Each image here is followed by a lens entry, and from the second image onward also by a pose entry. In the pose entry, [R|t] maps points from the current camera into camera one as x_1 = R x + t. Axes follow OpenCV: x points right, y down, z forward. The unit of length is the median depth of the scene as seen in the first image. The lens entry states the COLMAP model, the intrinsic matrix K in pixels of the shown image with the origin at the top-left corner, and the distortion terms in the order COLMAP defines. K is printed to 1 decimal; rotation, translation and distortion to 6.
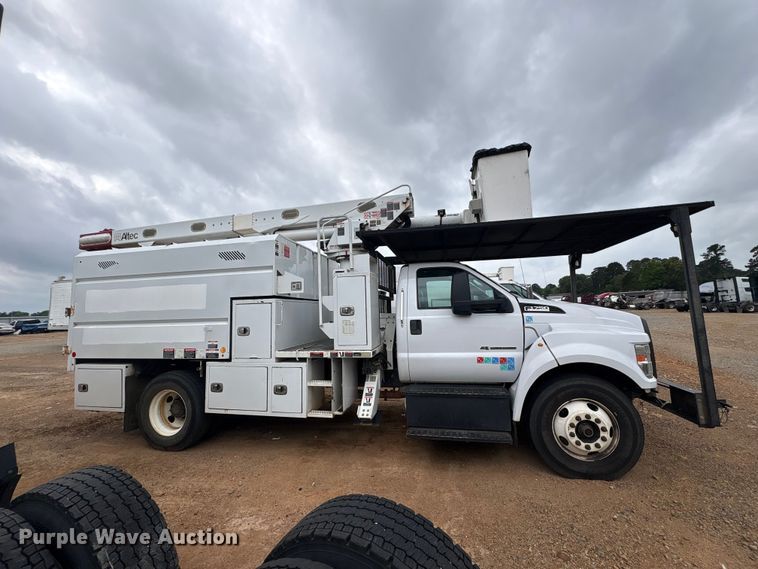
lens RADIAL K [[298.9, 0, 379.0], [0, 298.9, 284.5], [0, 0, 1]] dist [-0.000426, 0.000077]
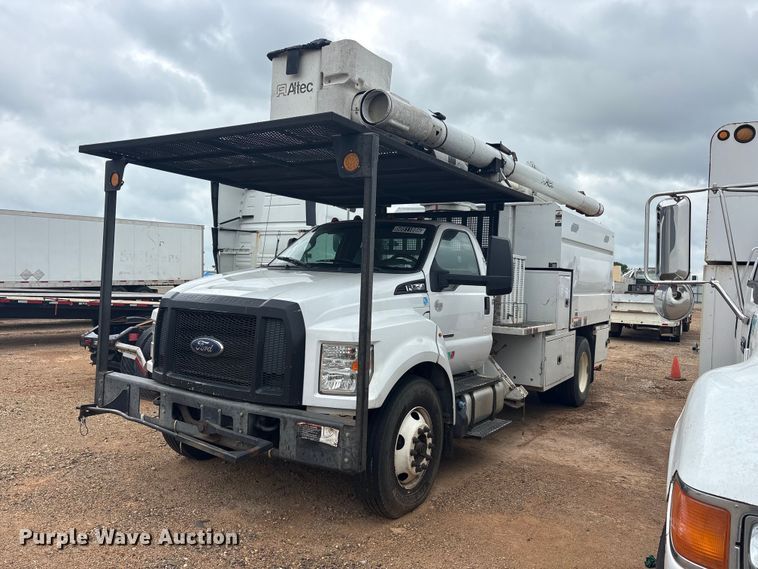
lens RADIAL K [[579.1, 0, 379.0], [0, 579.1, 284.5], [0, 0, 1]] dist [0.013886, -0.000054]
pose [[-0.341758, 0.030786, -0.939284, 1.769619], [0.055784, 0.998366, 0.012426, 0.088122], [0.938131, -0.048150, -0.342917, 1.727956]]
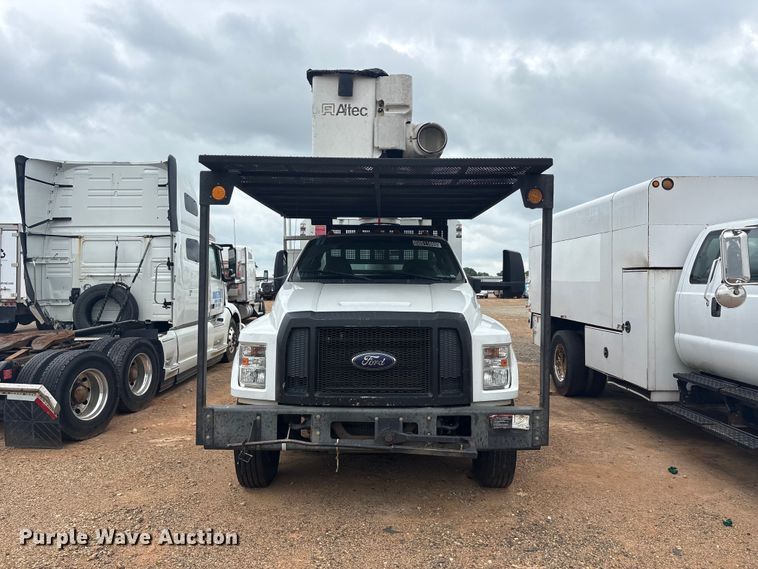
lens RADIAL K [[574.3, 0, 379.9], [0, 574.3, 279.5], [0, 0, 1]] dist [0.027269, -0.004603]
pose [[0.209576, 0.027368, -0.977409, 1.957796], [0.078916, 0.995874, 0.044806, -0.008759], [0.974603, -0.086523, 0.206552, 0.840815]]
